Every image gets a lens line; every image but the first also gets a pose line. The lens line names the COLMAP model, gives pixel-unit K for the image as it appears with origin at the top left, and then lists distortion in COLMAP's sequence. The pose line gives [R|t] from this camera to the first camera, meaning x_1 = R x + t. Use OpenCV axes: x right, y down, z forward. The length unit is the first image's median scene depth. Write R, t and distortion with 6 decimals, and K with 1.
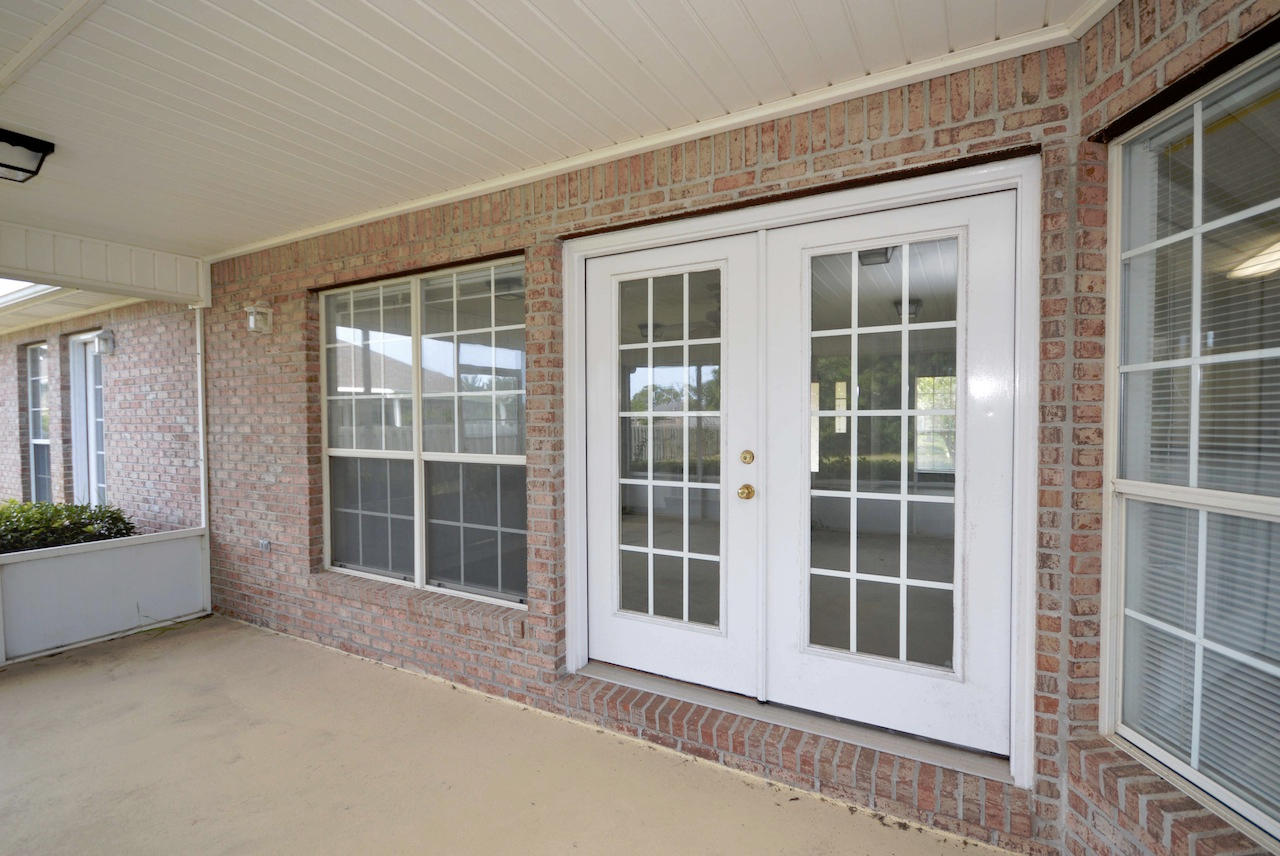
lens RADIAL K [[597.7, 0, 642.7], [0, 597.7, 435.8], [0, 0, 1]] dist [0.000168, 0.000190]
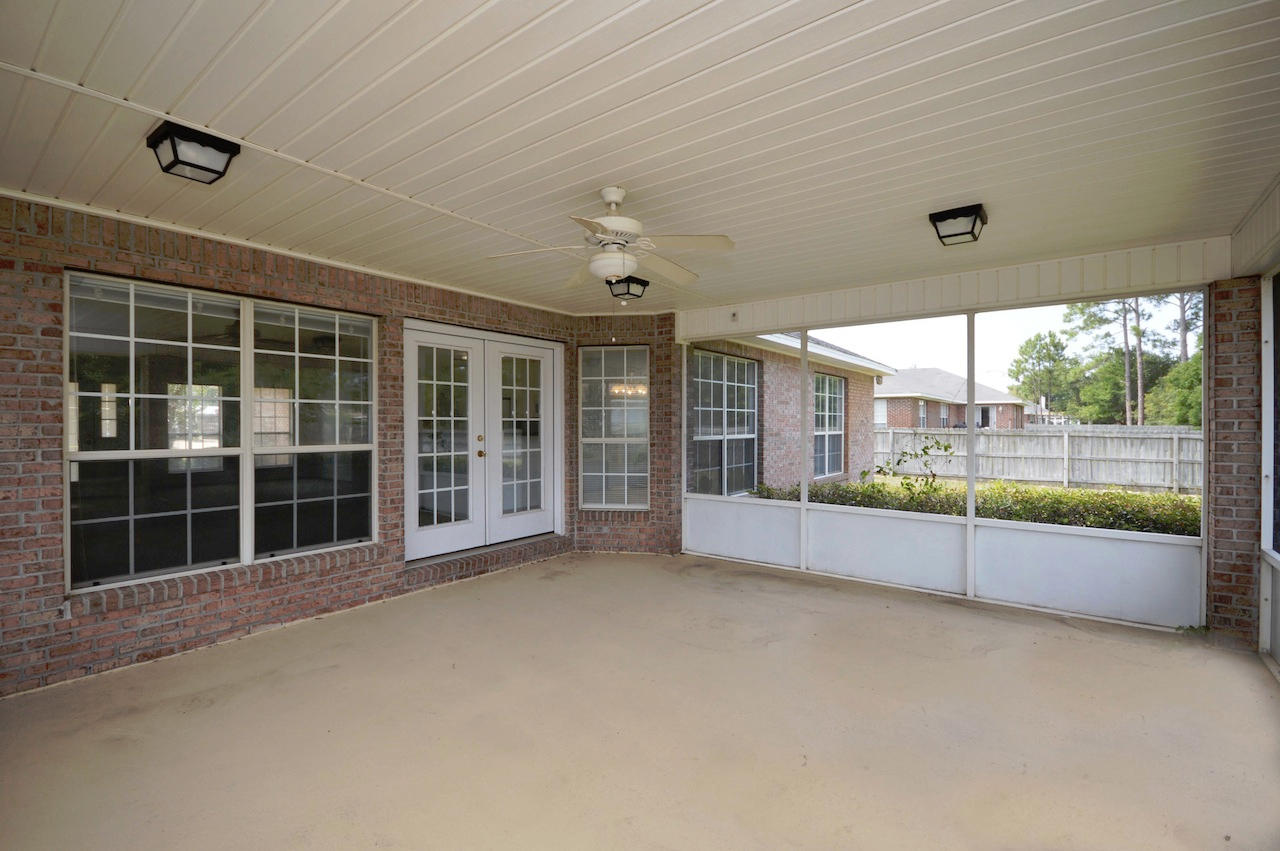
lens RADIAL K [[572.3, 0, 640.0], [0, 572.3, 425.5], [0, 0, 1]] dist [-0.000141, -0.000026]
pose [[0.131027, 0.000570, 0.991379, -1.558962], [0.027428, 0.999615, -0.004200, 0.010597], [-0.990999, 0.027742, 0.130961, 0.103705]]
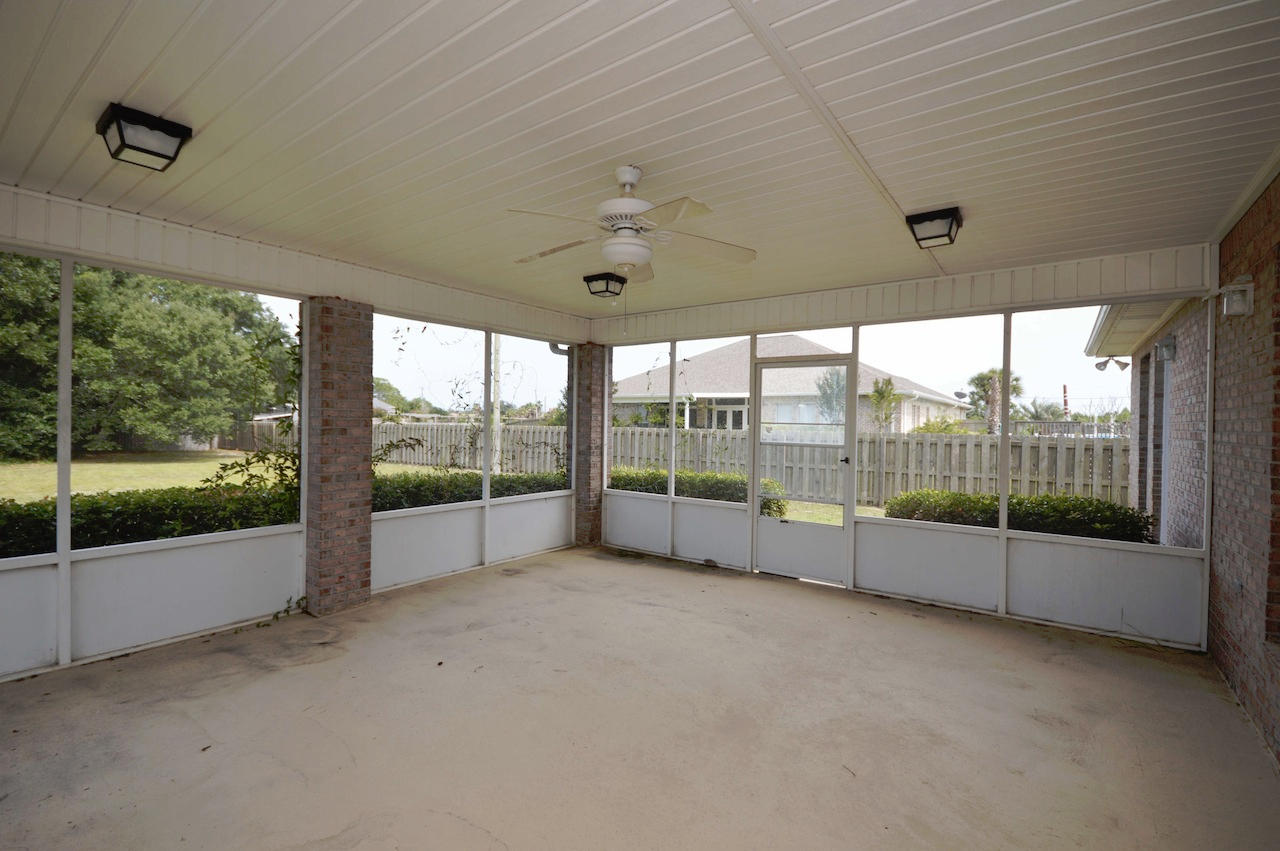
lens RADIAL K [[572.3, 0, 640.0], [0, 572.3, 425.5], [0, 0, 1]] dist [-0.000141, -0.000026]
pose [[-0.111850, 0.006473, -0.993704, 0.260051], [-0.035195, 0.999326, 0.010471, -0.011370], [0.993102, 0.036144, -0.111546, 0.391397]]
